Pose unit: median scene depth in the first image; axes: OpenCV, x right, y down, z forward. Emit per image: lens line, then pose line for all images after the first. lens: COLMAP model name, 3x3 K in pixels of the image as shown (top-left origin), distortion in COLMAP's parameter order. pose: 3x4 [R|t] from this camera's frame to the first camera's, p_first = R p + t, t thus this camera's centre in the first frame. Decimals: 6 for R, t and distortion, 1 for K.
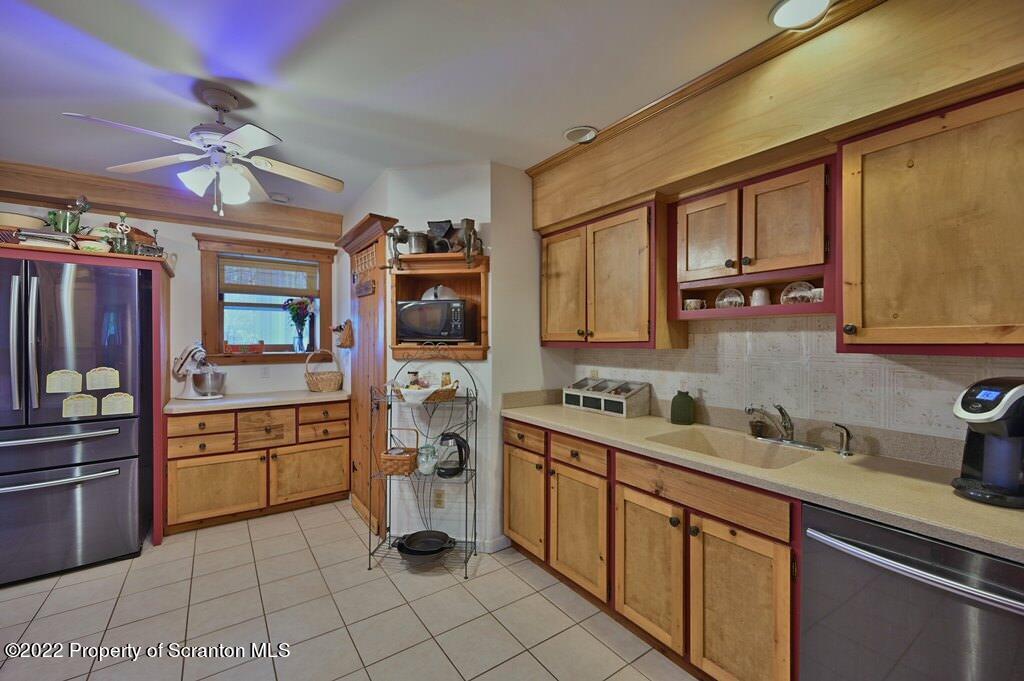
lens RADIAL K [[421.9, 0, 514.7], [0, 421.9, 339.5], [0, 0, 1]] dist [-0.000419, 0.000451]
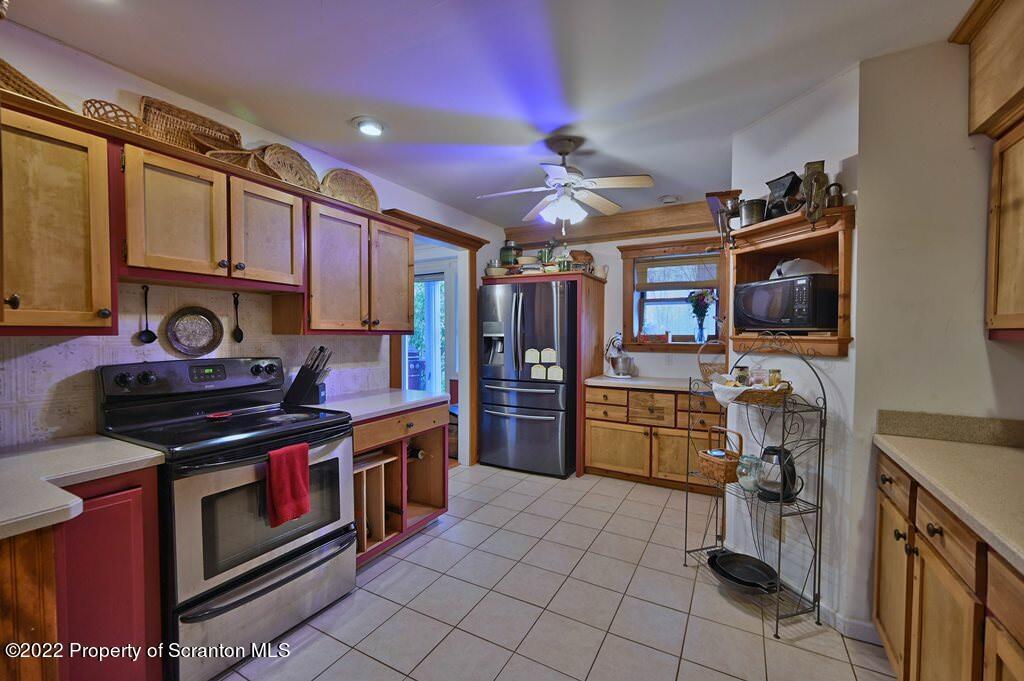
lens RADIAL K [[421.9, 0, 514.5], [0, 421.9, 342.4], [0, 0, 1]] dist [-0.000419, 0.000451]
pose [[0.432144, 0.021357, -0.901552, 0.312469], [-0.001021, 0.999730, 0.023194, 0.008201], [0.901804, -0.009103, 0.432050, 0.207333]]
